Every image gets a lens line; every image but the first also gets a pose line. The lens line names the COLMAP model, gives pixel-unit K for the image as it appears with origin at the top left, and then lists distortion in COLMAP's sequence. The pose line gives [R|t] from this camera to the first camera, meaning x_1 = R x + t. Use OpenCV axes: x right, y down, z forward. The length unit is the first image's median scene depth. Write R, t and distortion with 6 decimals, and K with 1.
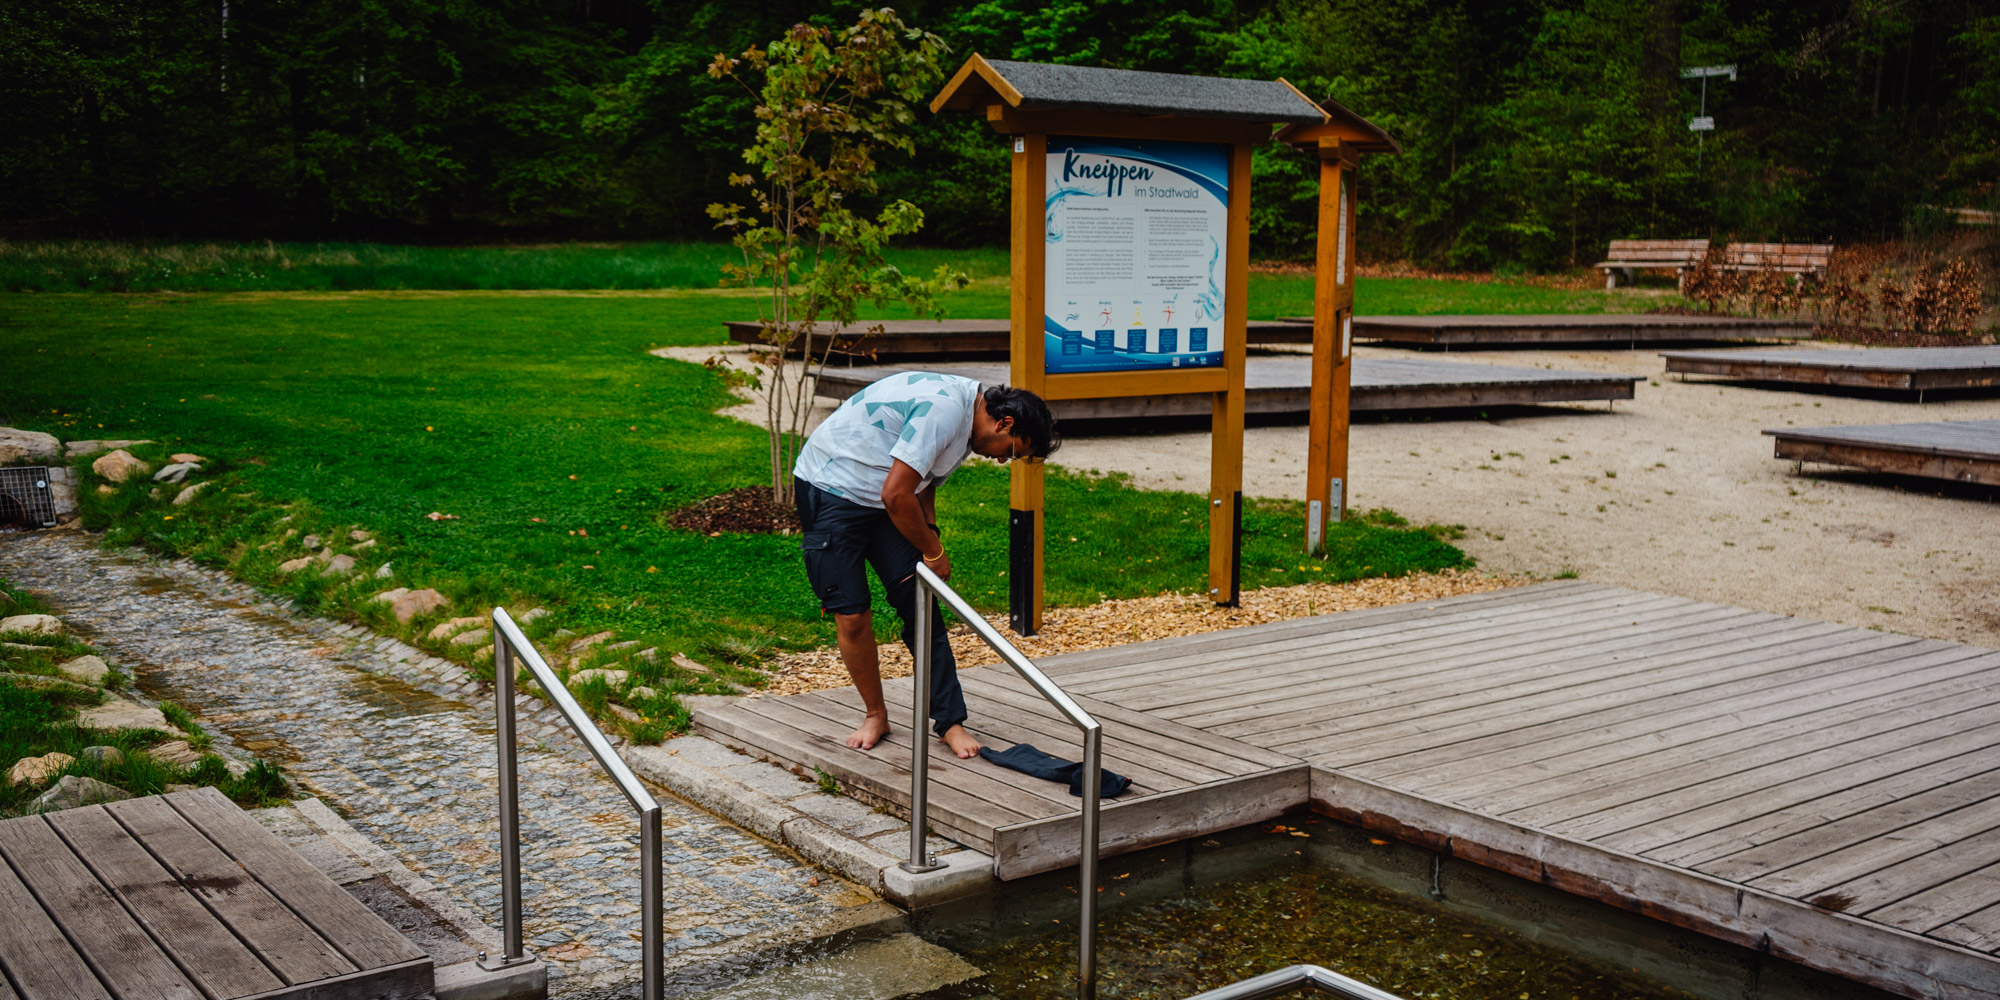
lens RADIAL K [[1890.6, 0, 1004.8], [0, 1890.6, 579.6], [0, 0, 1]] dist [0.004599, 0.000000]
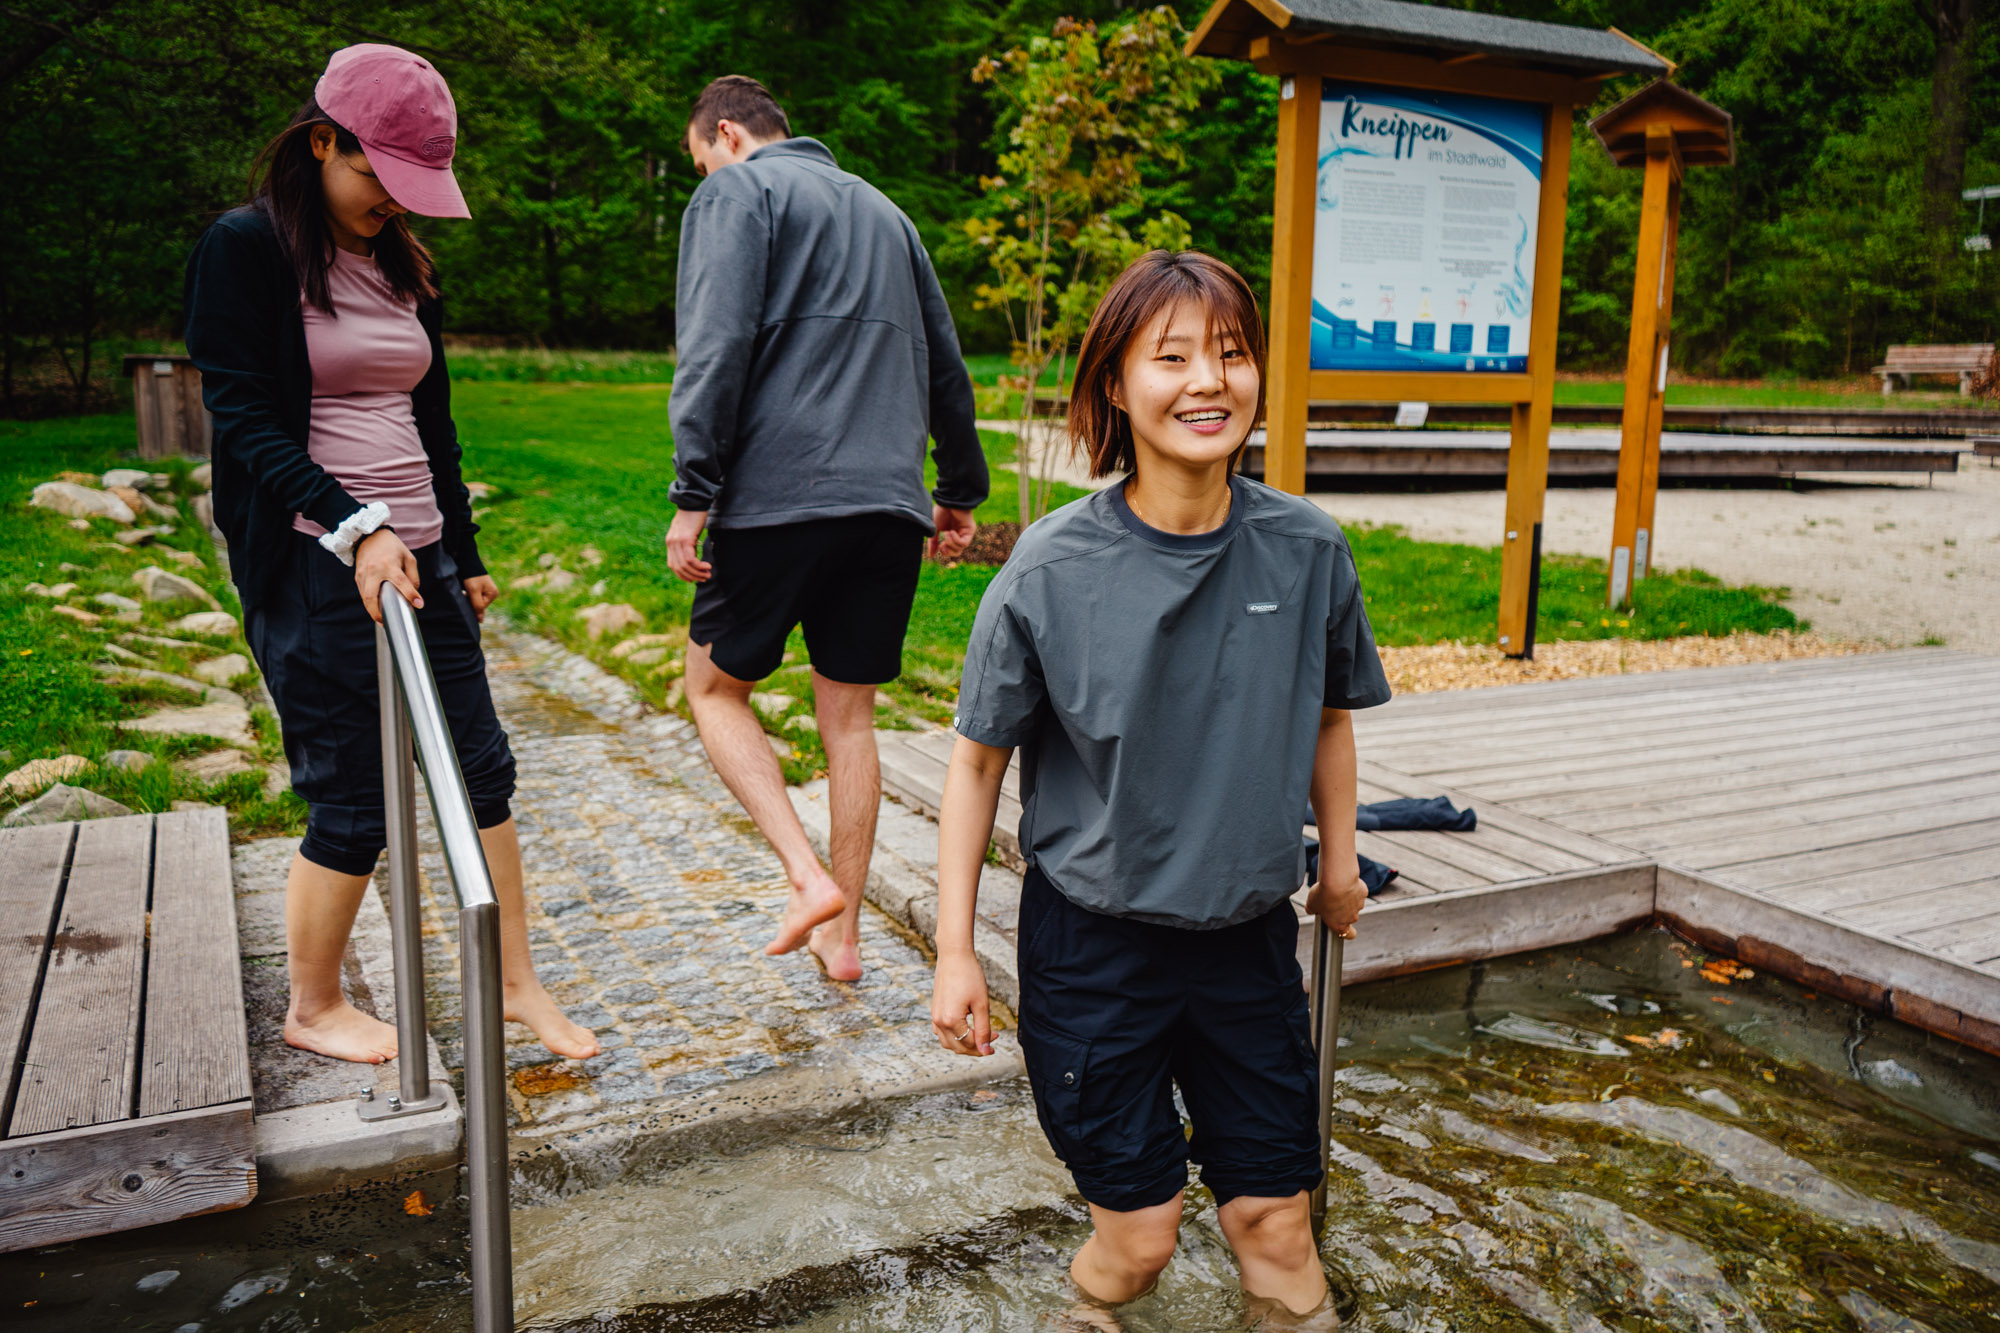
lens RADIAL K [[1581.9, 0, 1004.7], [0, 1581.9, 668.8], [0, 0, 1]] dist [-0.006635, 0.001055]
pose [[0.983555, 0.039834, -0.176161, 0.014798], [-0.038330, 0.999194, 0.011934, 0.018301], [0.176495, -0.004985, 0.984289, 0.247126]]
